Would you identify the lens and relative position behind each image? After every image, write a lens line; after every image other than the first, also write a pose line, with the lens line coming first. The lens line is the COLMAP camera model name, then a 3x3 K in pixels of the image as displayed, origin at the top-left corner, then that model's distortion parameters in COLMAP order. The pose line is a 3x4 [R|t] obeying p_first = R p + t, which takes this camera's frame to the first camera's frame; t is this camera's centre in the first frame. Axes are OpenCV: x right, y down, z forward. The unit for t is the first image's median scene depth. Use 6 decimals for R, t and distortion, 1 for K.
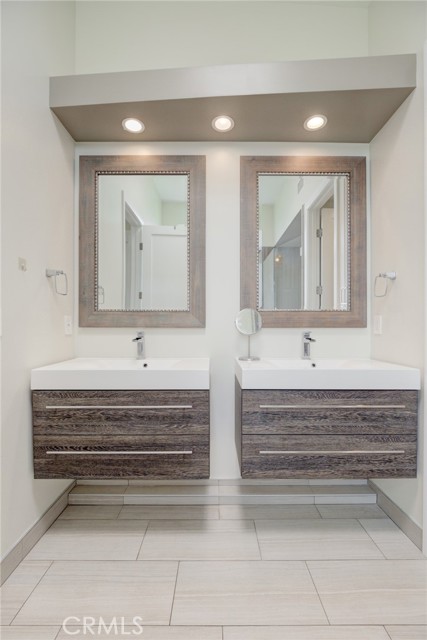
lens RADIAL K [[291.0, 0, 213.2], [0, 291.0, 329.7], [0, 0, 1]] dist [-0.012534, 0.001161]
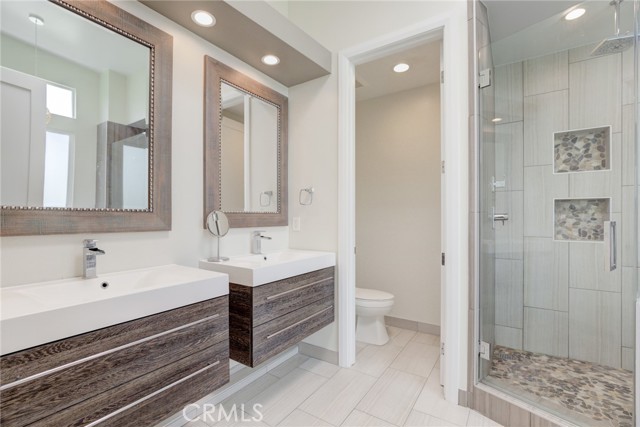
lens RADIAL K [[291.0, 0, 319.9], [0, 291.0, 219.6], [0, 0, 1]] dist [-0.012534, 0.001161]
pose [[0.555103, -0.006980, 0.831752, -0.670799], [0.005157, 0.999974, 0.004949, -0.054779], [-0.831765, 0.001542, 0.555125, 0.174953]]
